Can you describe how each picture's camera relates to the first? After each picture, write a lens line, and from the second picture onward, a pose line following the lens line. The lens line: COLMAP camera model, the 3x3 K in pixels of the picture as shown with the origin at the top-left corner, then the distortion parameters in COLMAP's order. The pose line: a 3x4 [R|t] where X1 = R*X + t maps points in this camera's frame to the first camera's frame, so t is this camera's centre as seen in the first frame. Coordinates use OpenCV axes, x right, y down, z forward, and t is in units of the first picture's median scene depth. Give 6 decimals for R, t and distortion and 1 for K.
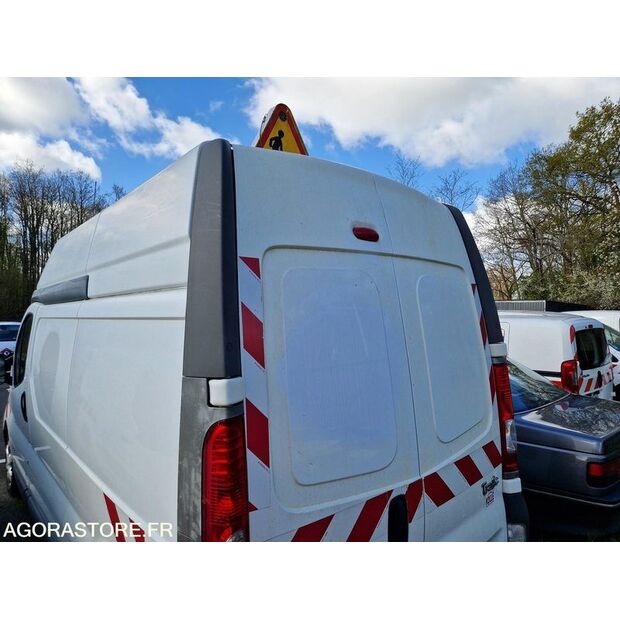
lens RADIAL K [[414.9, 0, 311.9], [0, 414.9, 314.4], [0, 0, 1]] dist [0.063583, -0.048605]
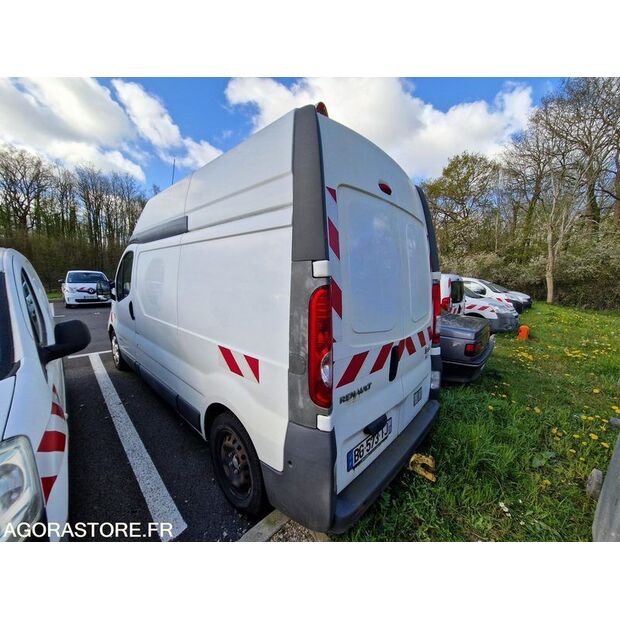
lens RADIAL K [[252.7, 0, 307.2], [0, 252.7, 314.6], [0, 0, 1]] dist [-0.000479, 0.000006]
pose [[0.993643, 0.018662, 0.111023, -0.210750], [-0.033862, 0.990041, 0.136646, 0.127865], [-0.107367, -0.139537, 0.984379, 0.013124]]
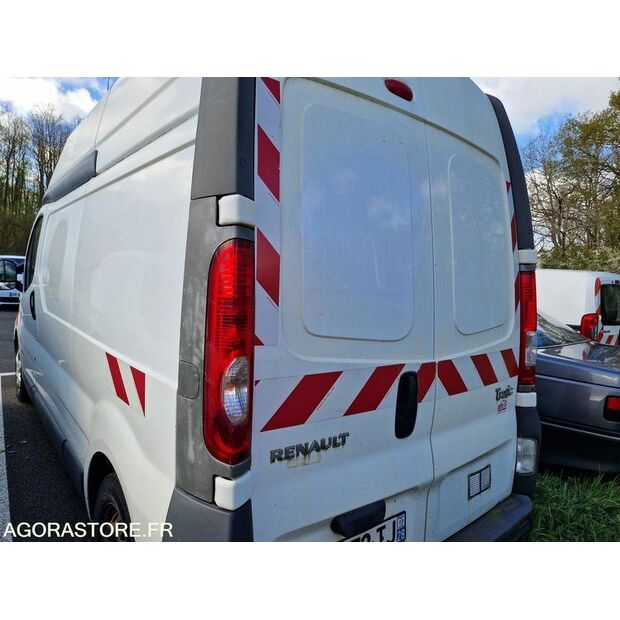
lens RADIAL K [[414.6, 0, 299.9], [0, 414.6, 311.2], [0, 0, 1]] dist [0.065367, -0.048883]
pose [[0.996767, 0.068224, -0.042436, -0.008076], [-0.065141, 0.995402, 0.070219, 0.185179], [0.047032, -0.067228, 0.996629, 0.047025]]
